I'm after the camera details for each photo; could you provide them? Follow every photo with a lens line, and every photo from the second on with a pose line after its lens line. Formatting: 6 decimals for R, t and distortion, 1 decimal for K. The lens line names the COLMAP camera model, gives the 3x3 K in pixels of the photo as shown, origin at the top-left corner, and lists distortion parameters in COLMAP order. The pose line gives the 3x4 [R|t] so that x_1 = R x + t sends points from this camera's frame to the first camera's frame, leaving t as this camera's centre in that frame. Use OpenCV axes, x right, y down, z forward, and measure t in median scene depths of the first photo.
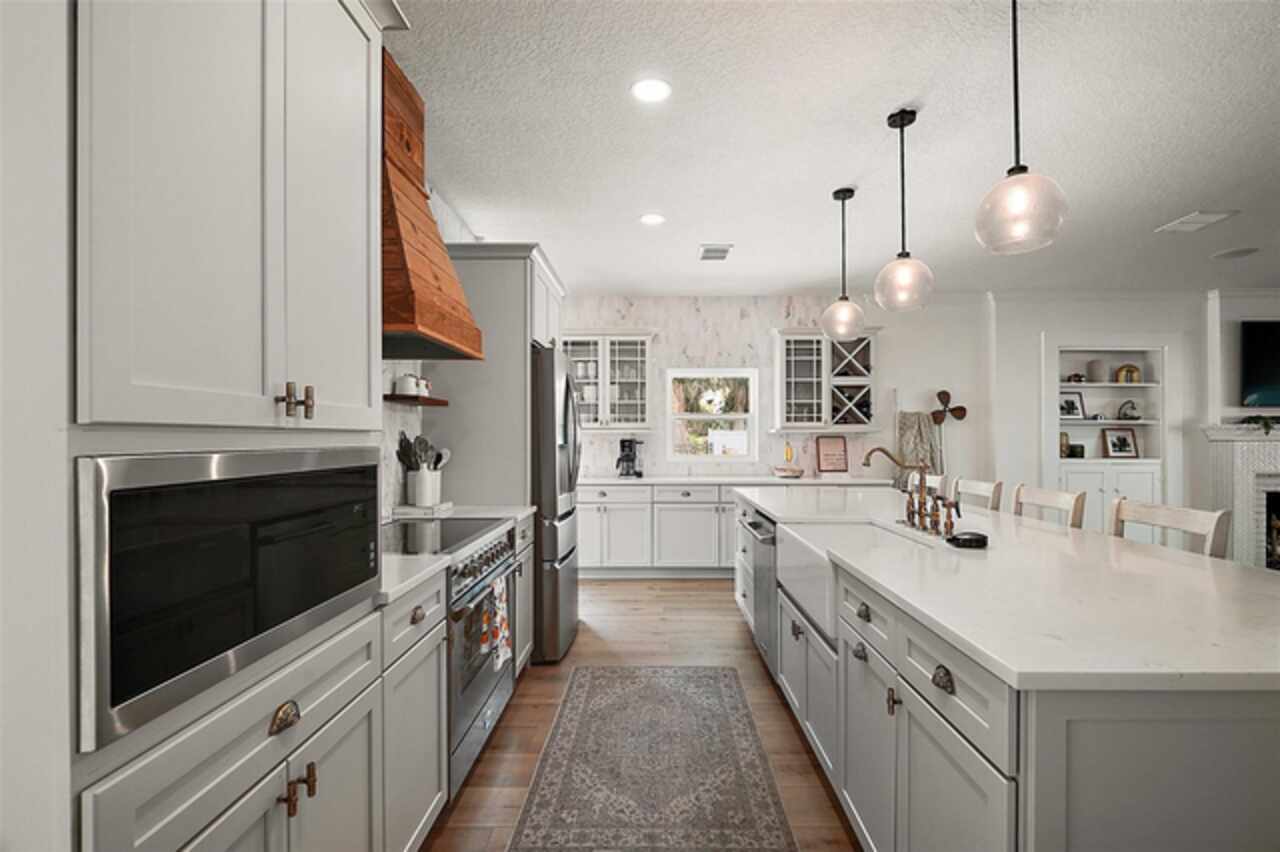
lens RADIAL K [[595.7, 0, 647.4], [0, 595.7, 438.2], [0, 0, 1]] dist [-0.000302, -0.002095]
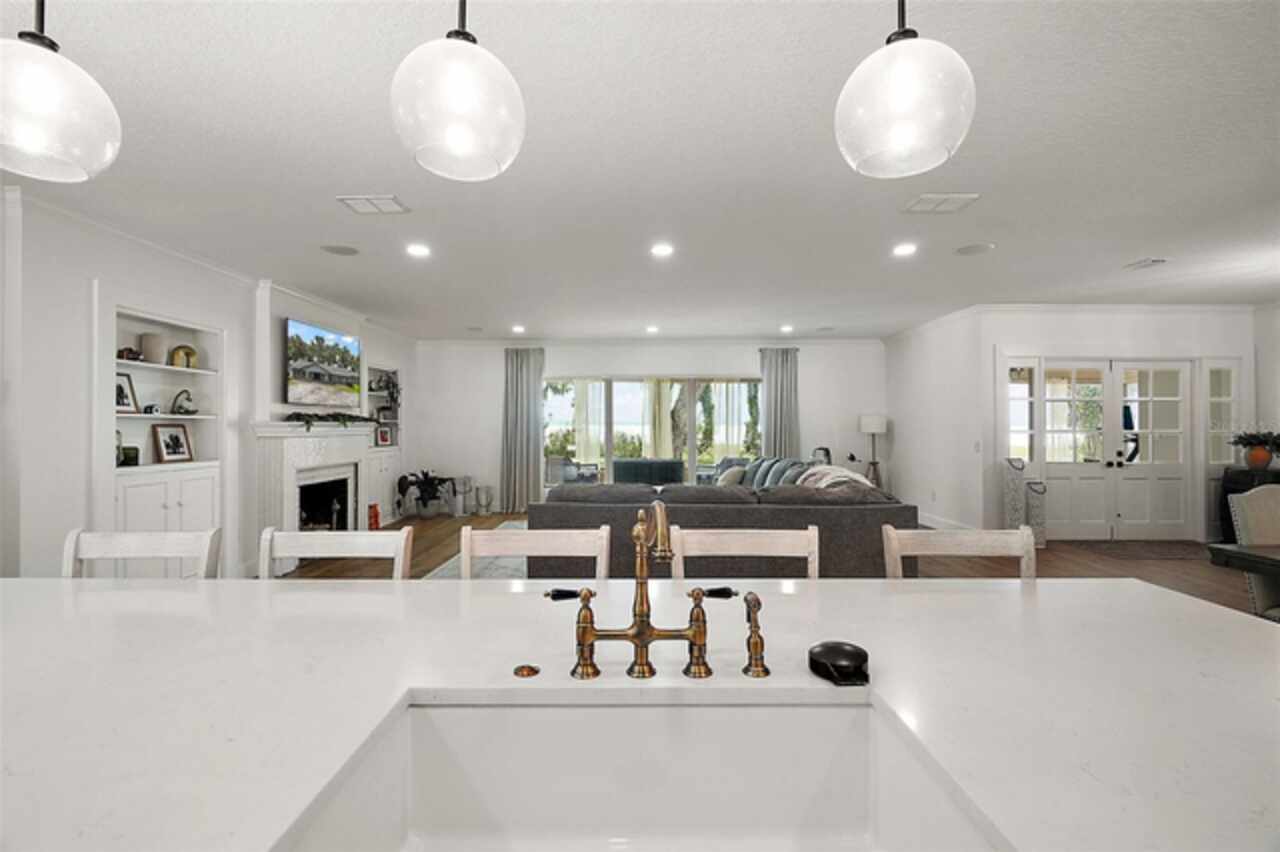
lens RADIAL K [[595.7, 0, 645.0], [0, 595.7, 429.3], [0, 0, 1]] dist [-0.000302, -0.002095]
pose [[-0.013537, -0.006124, 0.999890, -0.004148], [0.000940, 0.999981, 0.006138, -0.014426], [-0.999908, 0.001023, -0.013531, 0.389333]]
